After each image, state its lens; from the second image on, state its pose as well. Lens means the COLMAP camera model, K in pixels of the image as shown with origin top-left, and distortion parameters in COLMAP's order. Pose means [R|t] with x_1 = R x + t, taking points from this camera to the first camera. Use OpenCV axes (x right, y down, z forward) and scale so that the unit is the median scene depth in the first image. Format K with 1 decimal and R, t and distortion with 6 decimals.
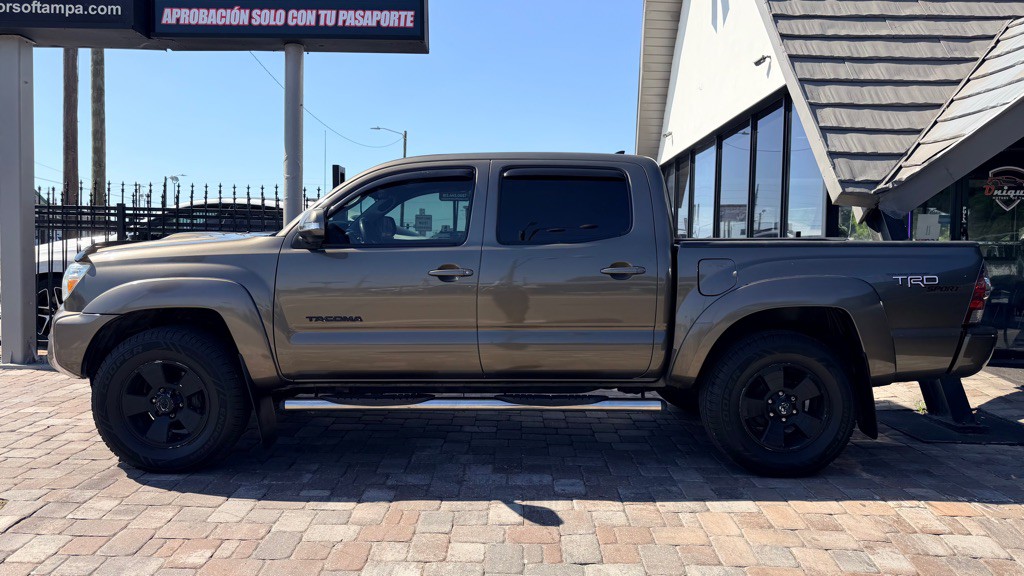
lens RADIAL K [[700.1, 0, 512.0], [0, 700.1, 288.0], [0, 0, 1]] dist [0.081868, -0.106702]
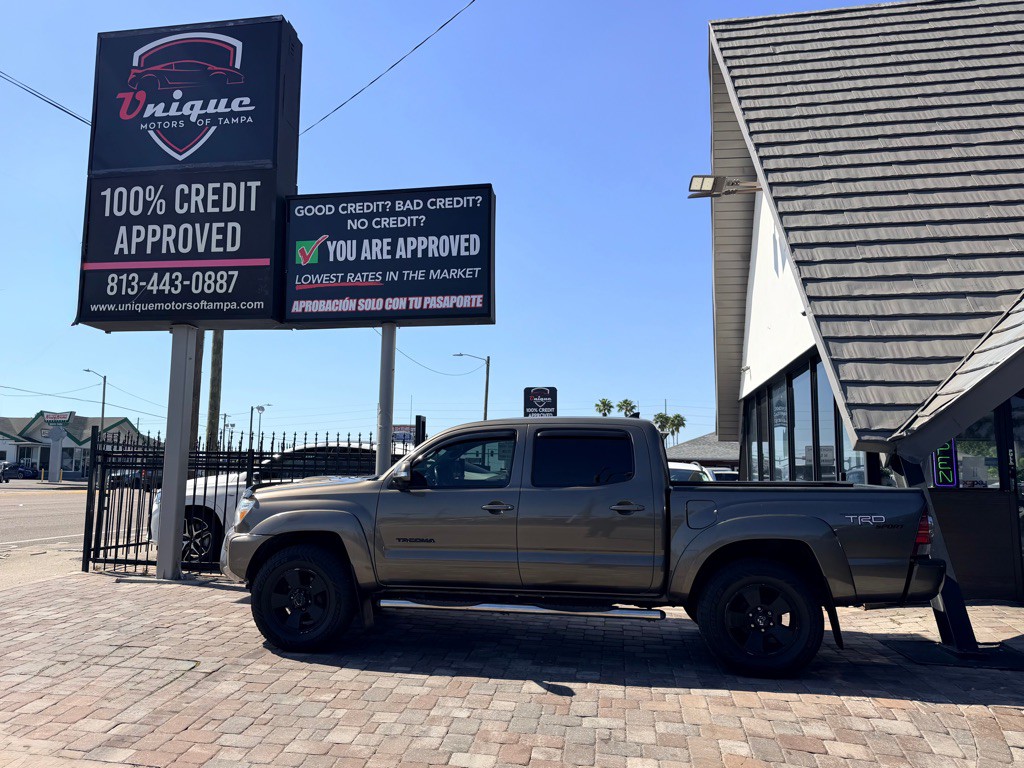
lens RADIAL K [[892.1, 0, 444.1], [0, 892.1, 382.1], [0, 0, 1]] dist [0.081200, -0.134284]
pose [[0.977321, -0.019896, -0.210828, 0.128999], [-0.014041, 0.987297, -0.158263, 0.009158], [0.211299, 0.157634, 0.964626, -0.528162]]
